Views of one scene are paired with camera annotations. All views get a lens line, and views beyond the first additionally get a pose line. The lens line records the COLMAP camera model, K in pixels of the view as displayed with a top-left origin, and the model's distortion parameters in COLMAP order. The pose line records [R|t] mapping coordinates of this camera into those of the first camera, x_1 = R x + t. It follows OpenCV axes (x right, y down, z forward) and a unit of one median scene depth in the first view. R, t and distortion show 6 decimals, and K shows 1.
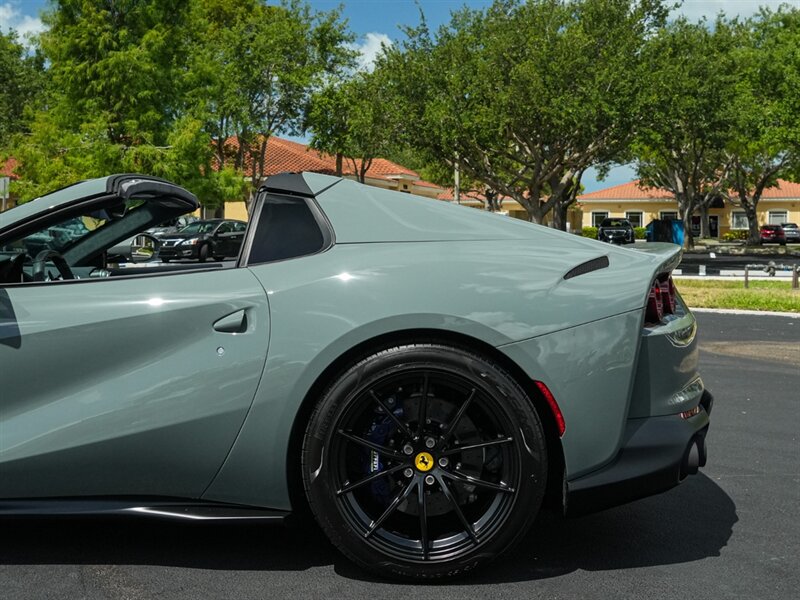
lens RADIAL K [[1140.1, 0, 410.1], [0, 1140.1, 231.9], [0, 0, 1]] dist [0.017862, 0.000000]
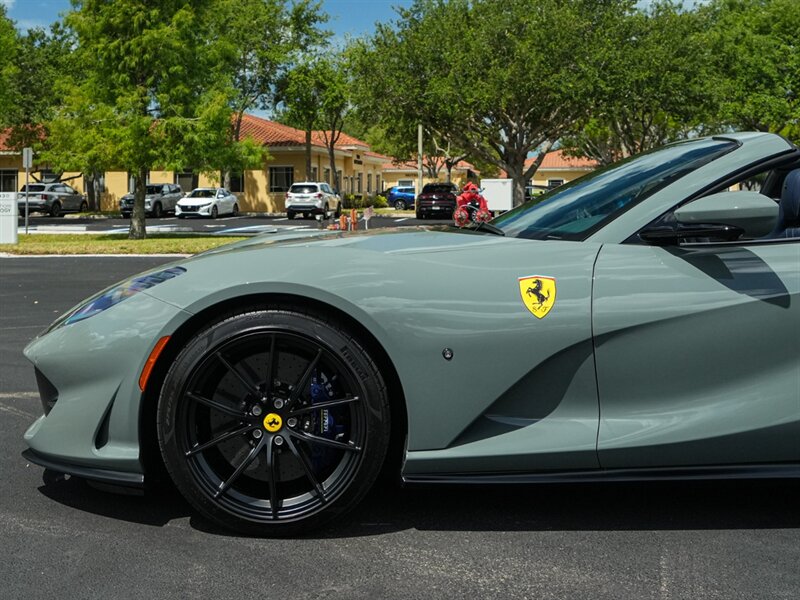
lens RADIAL K [[1026.3, 0, 316.5], [0, 1026.3, 223.1], [0, 0, 1]] dist [-0.030986, 0.000000]
pose [[0.999487, -0.002371, 0.031930, -0.129053], [0.001620, 0.999722, 0.023521, 0.001530], [-0.031977, -0.023457, 0.999213, 0.026702]]
